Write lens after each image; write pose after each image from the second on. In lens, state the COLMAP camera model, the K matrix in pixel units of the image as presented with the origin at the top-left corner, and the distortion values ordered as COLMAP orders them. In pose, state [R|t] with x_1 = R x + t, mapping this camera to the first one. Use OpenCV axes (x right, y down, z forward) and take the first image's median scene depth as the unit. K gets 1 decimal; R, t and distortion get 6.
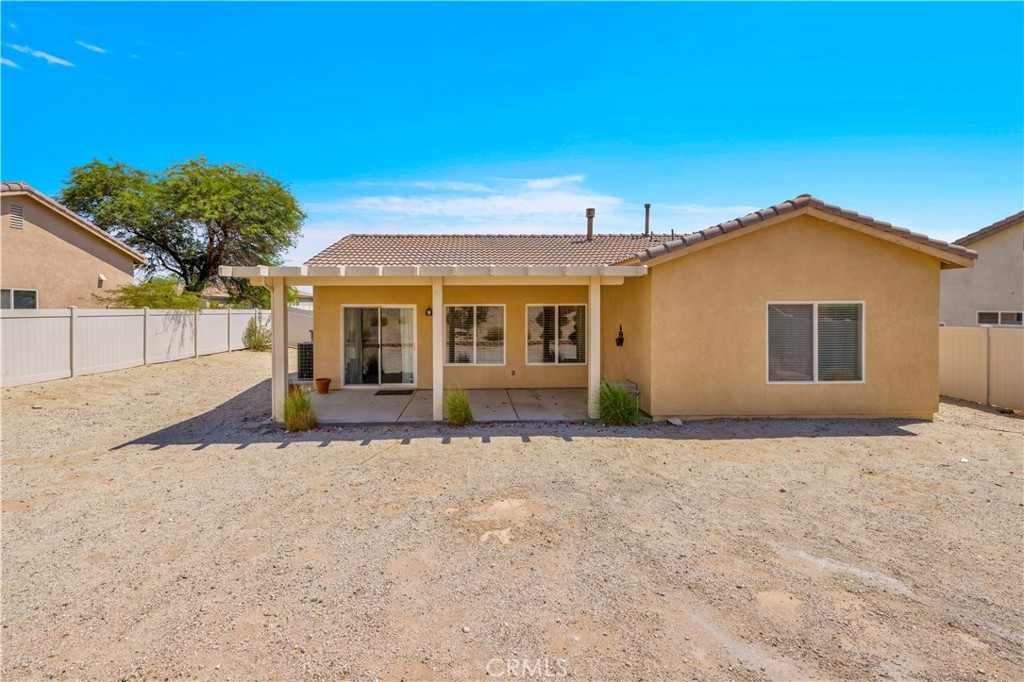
lens RADIAL K [[435.3, 0, 509.6], [0, 435.3, 303.4], [0, 0, 1]] dist [0.001061, 0.000109]
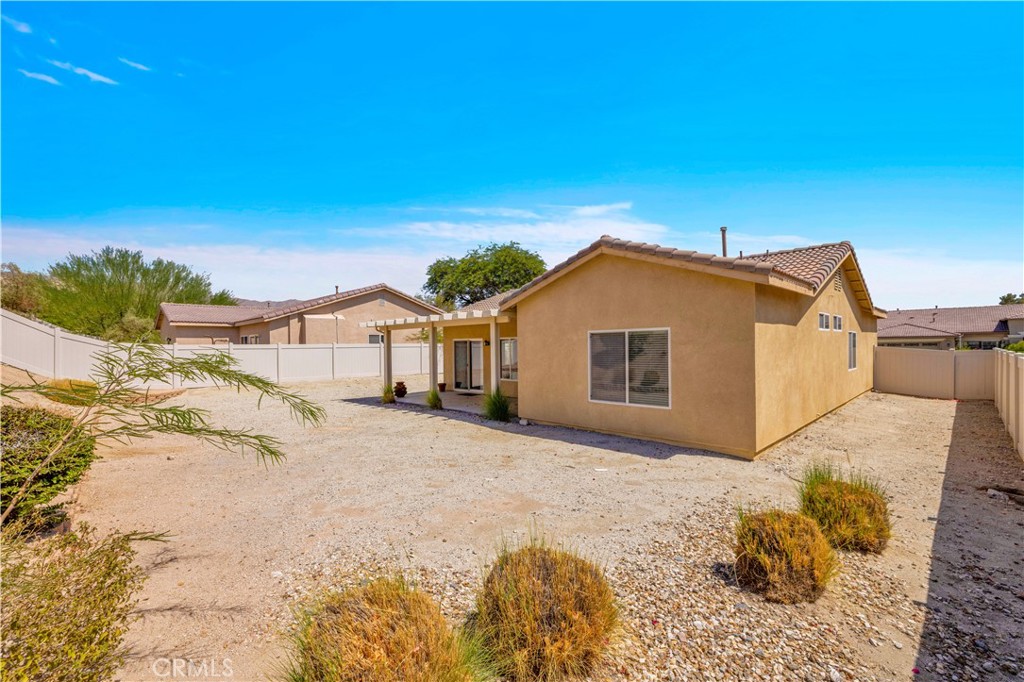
lens RADIAL K [[438.7, 0, 512.0], [0, 438.7, 341.0], [0, 0, 1]] dist [0.000178, 0.000022]
pose [[0.681930, -0.013327, -0.731296, 0.994469], [0.019247, 0.999815, -0.000274, 0.014497], [0.731164, -0.013888, 0.682060, 0.036140]]
